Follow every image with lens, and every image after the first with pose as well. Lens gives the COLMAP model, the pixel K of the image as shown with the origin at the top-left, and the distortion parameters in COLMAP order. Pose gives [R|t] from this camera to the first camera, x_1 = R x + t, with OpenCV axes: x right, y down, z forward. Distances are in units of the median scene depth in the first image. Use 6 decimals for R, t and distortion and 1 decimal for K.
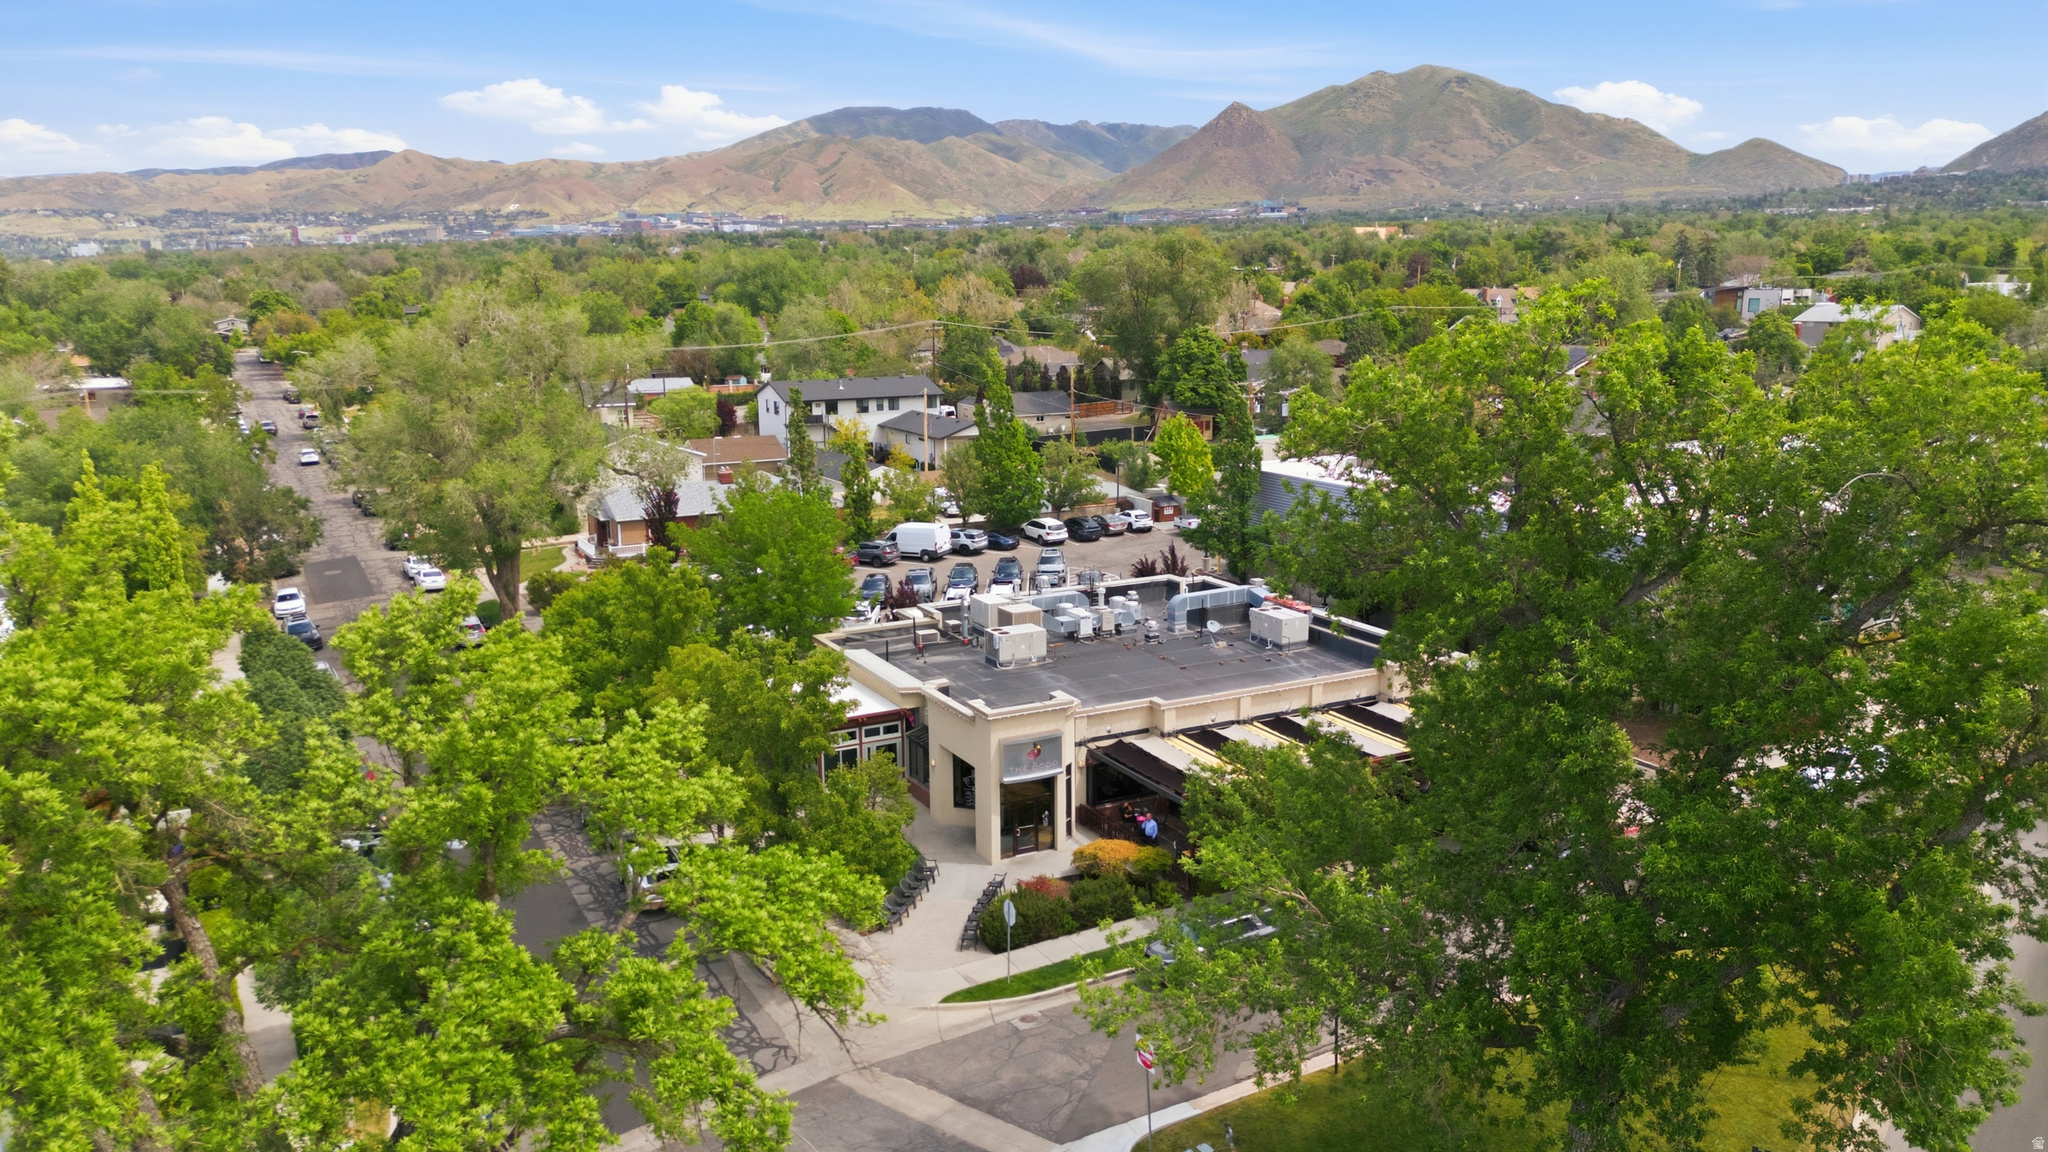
lens RADIAL K [[1511.8, 0, 1033.9], [0, 1511.8, 576.6], [0, 0, 1]] dist [0.074795, -0.069800]
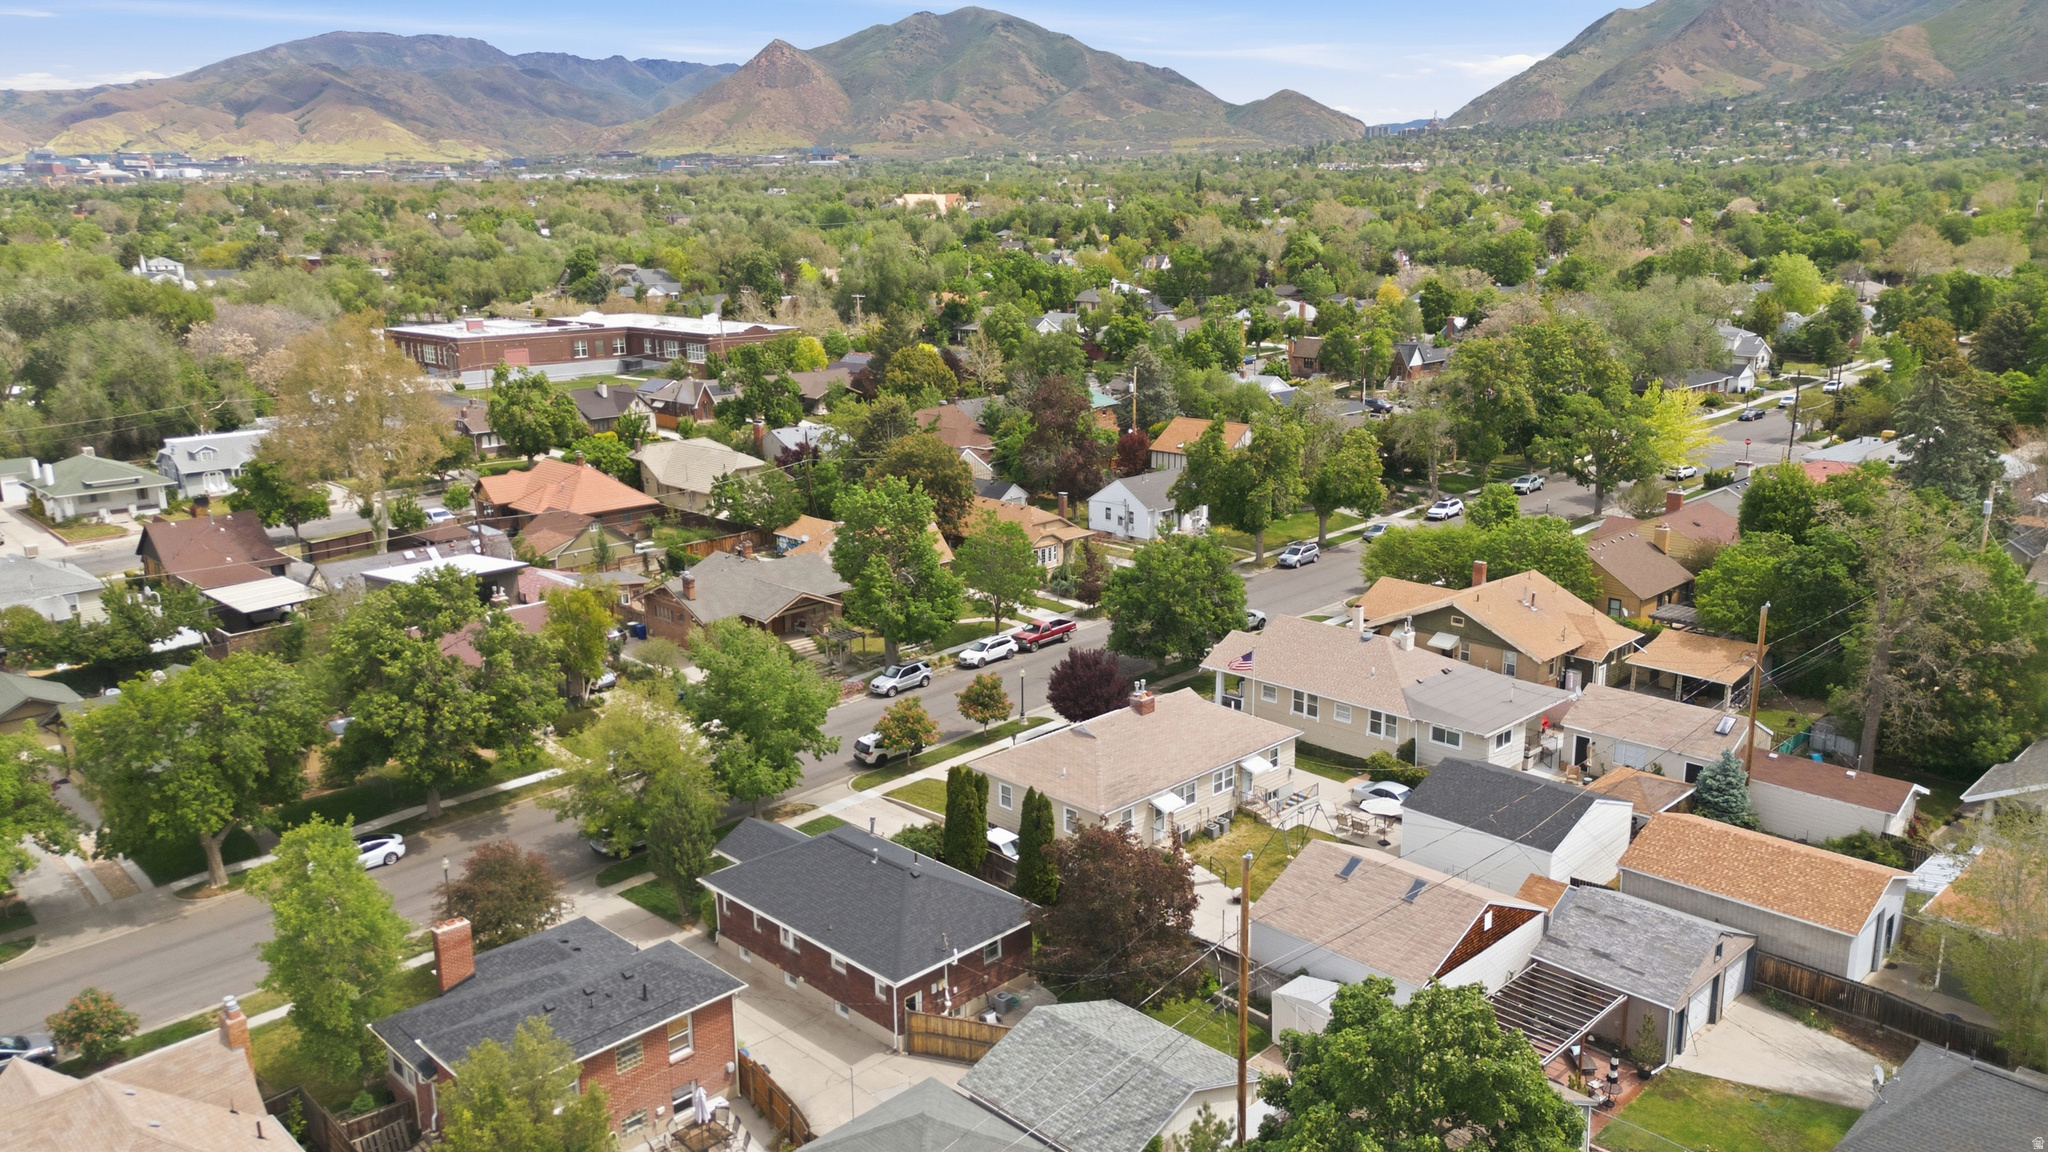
lens RADIAL K [[1511.8, 0, 1033.9], [0, 1511.8, 576.6], [0, 0, 1]] dist [0.074795, -0.069800]
pose [[0.961076, -0.071133, 0.266970, 0.340502], [0.061774, 0.997150, 0.043302, -0.420033], [-0.269290, -0.025125, 0.962731, 1.500062]]
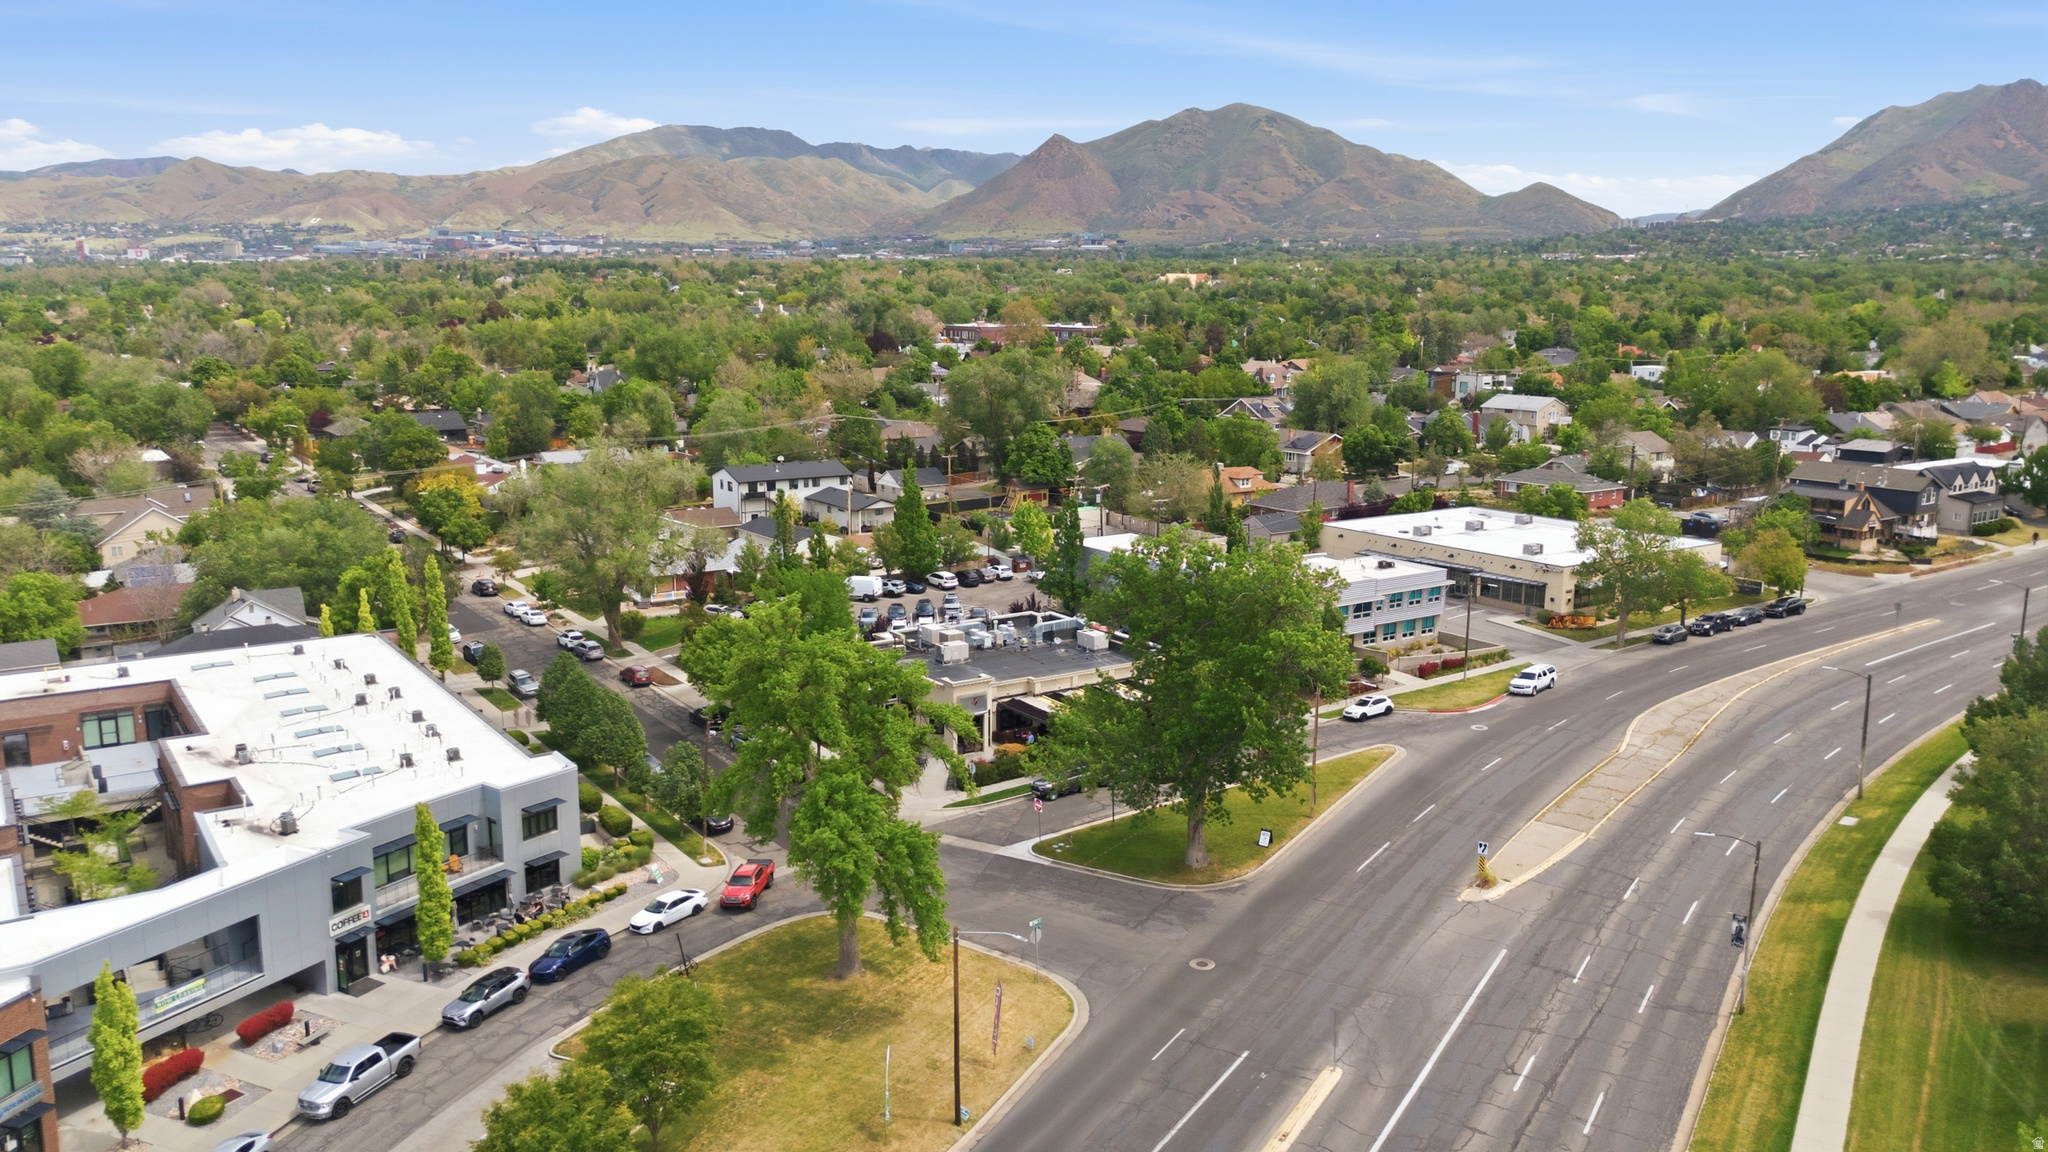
lens RADIAL K [[1511.8, 0, 1033.9], [0, 1511.8, 576.6], [0, 0, 1]] dist [0.074795, -0.069800]
pose [[0.993469, -0.007484, 0.113857, -0.050232], [0.009076, 0.999868, -0.013465, -0.008644], [-0.113741, 0.014411, 0.993406, -0.347739]]
